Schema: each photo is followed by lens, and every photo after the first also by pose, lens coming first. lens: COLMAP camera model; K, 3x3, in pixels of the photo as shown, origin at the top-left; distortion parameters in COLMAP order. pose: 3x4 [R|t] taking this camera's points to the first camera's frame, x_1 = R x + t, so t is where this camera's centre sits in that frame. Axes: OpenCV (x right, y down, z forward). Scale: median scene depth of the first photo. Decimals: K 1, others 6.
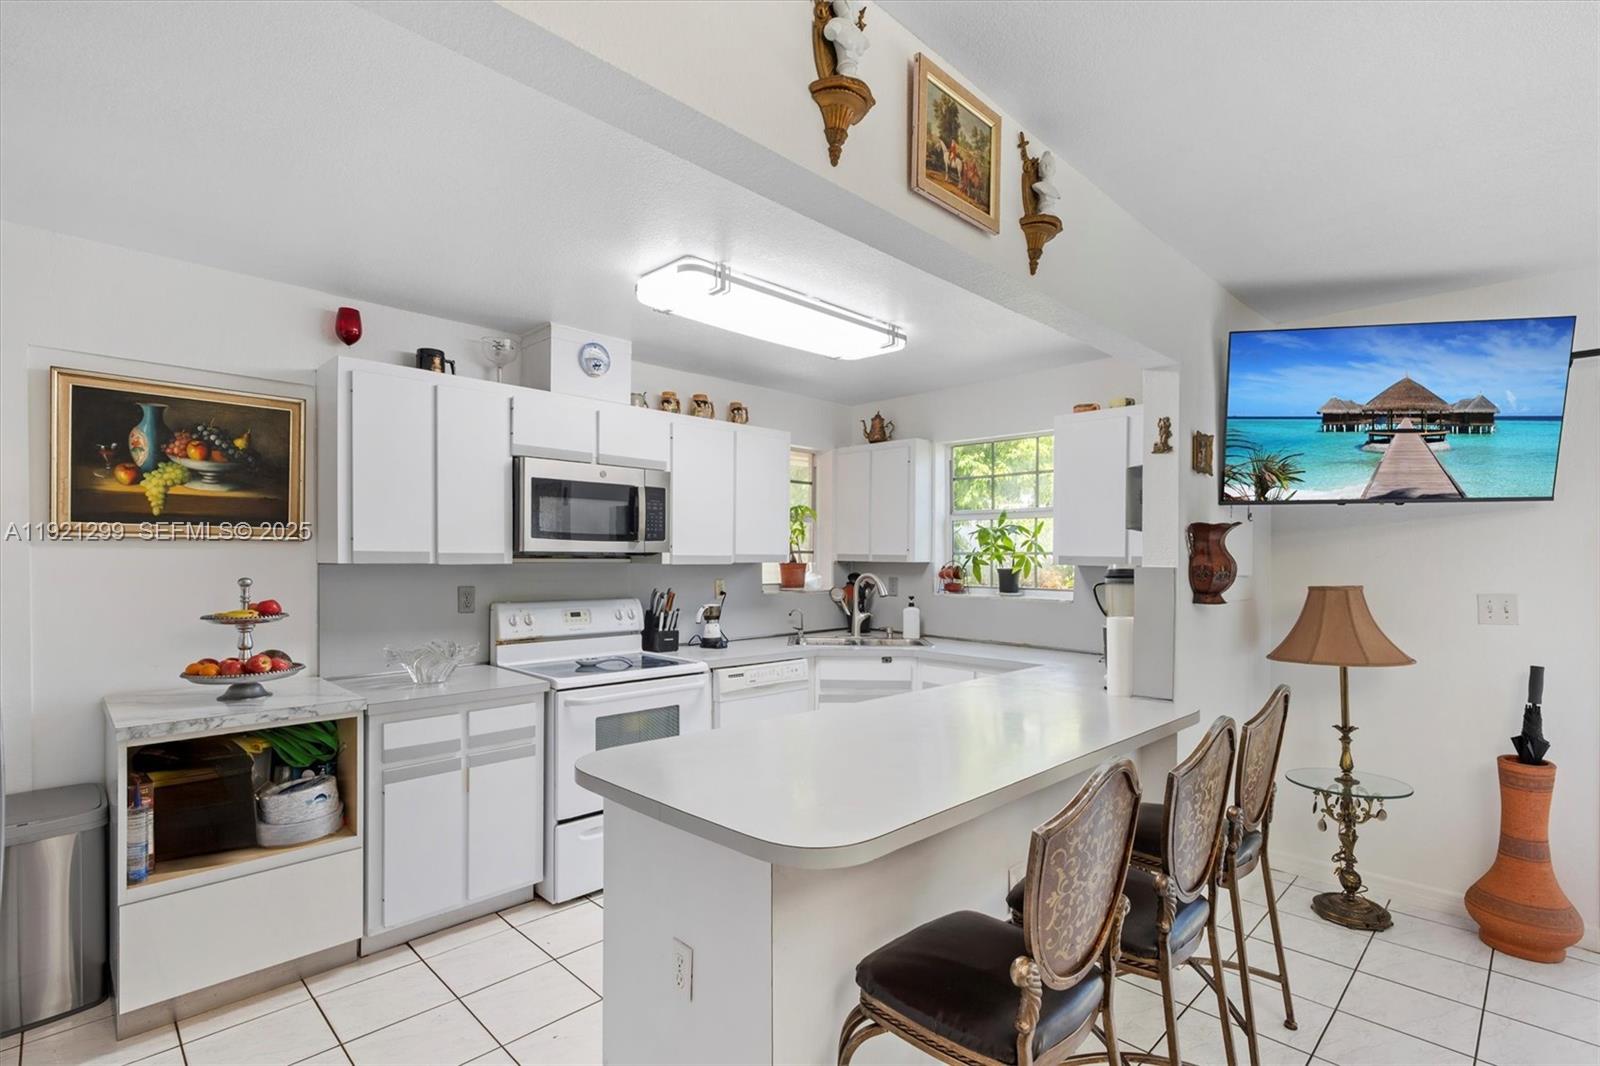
lens RADIAL K [[756.2, 0, 794.4], [0, 756.2, 552.8], [0, 0, 1]] dist [-0.000881, -0.000079]
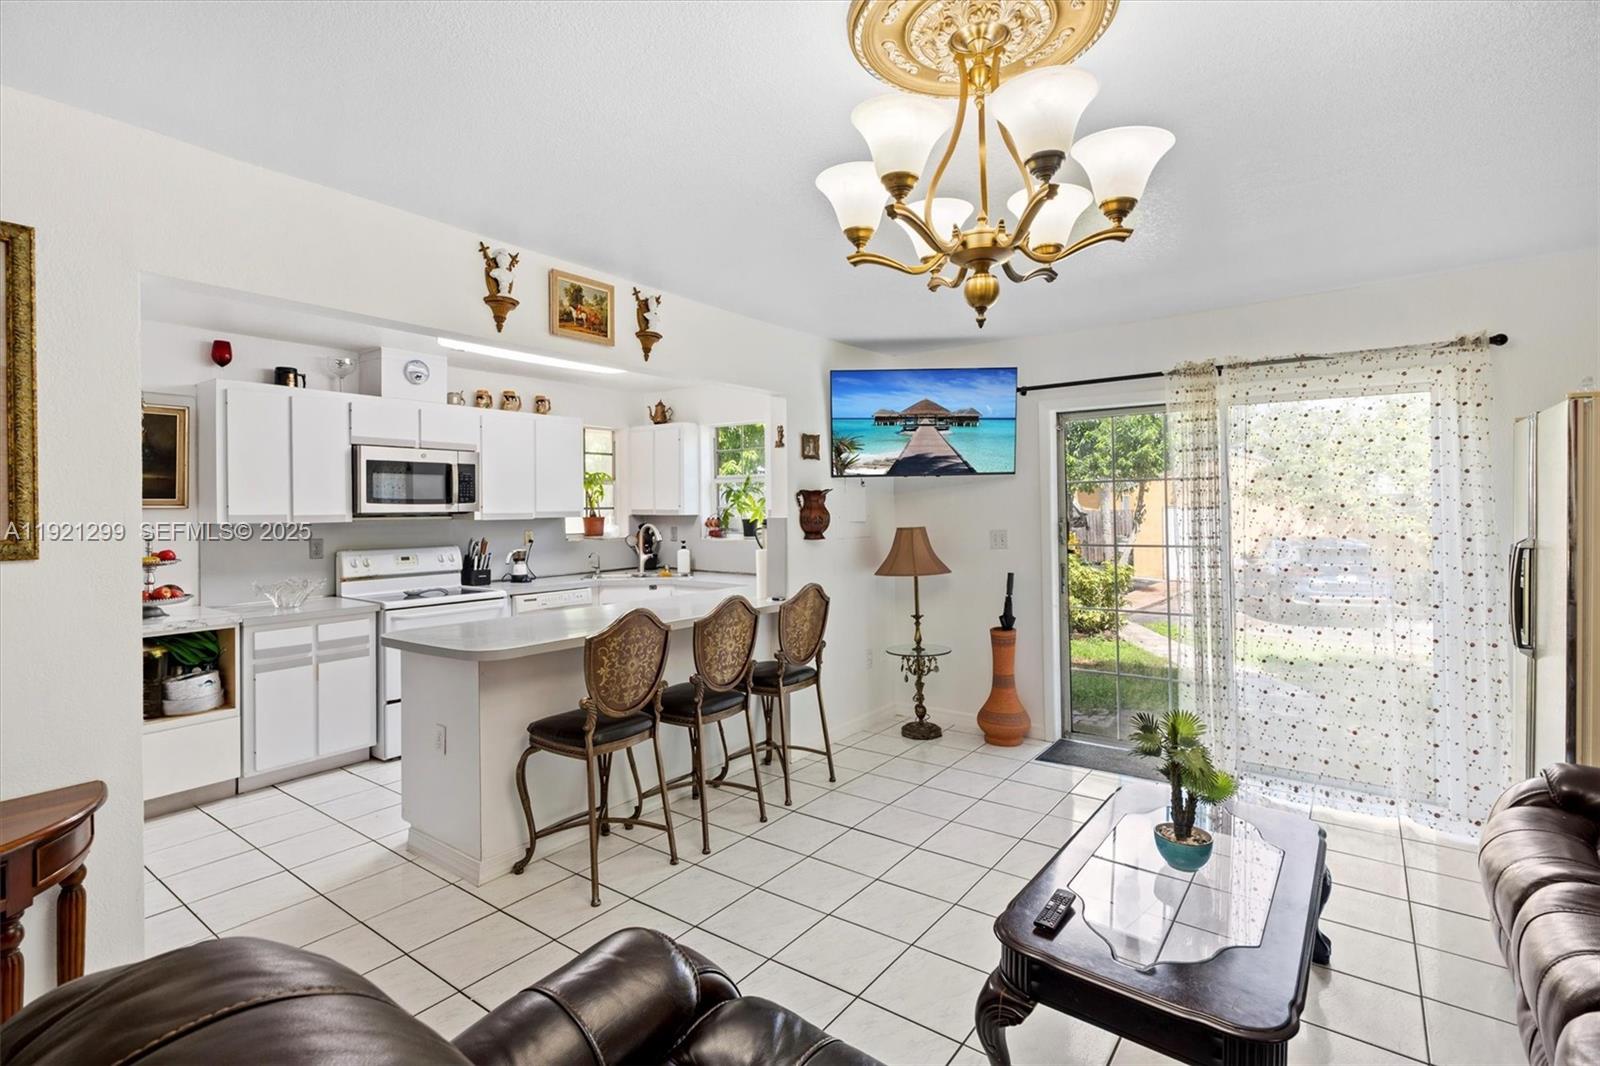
lens RADIAL K [[762.1, 0, 807.2], [0, 762.1, 496.4], [0, 0, 1]] dist [0.003243, 0.000332]
pose [[0.987722, -0.011907, 0.155765, 0.256821], [0.013272, 0.999882, -0.007727, -0.011168], [-0.155654, 0.009700, 0.987764, -0.562803]]
